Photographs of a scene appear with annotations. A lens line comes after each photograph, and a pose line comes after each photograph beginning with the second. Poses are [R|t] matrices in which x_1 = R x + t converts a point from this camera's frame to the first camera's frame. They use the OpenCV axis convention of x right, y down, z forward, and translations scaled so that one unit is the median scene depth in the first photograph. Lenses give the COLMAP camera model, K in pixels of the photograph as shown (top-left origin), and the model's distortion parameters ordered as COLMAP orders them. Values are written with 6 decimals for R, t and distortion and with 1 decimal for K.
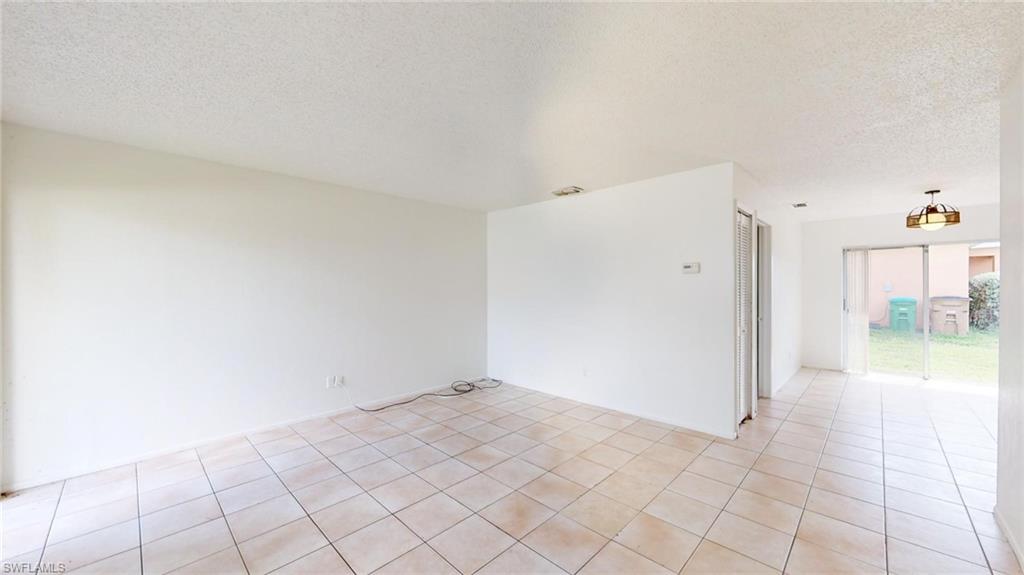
lens RADIAL K [[374.3, 0, 510.6], [0, 374.3, 289.3], [0, 0, 1]] dist [0.003430, 0.000016]
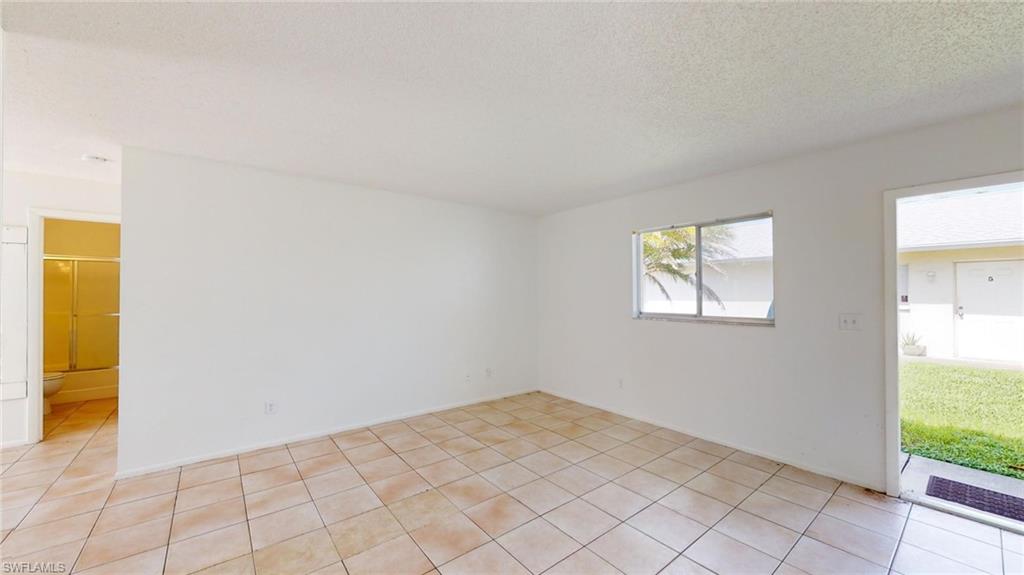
lens RADIAL K [[374.3, 0, 510.6], [0, 374.3, 289.3], [0, 0, 1]] dist [0.003430, 0.000016]
pose [[-0.991571, 0.001387, 0.129560, -0.141344], [0.000587, 0.999981, -0.006212, -0.018267], [-0.129566, -0.006084, -0.991552, 1.941705]]
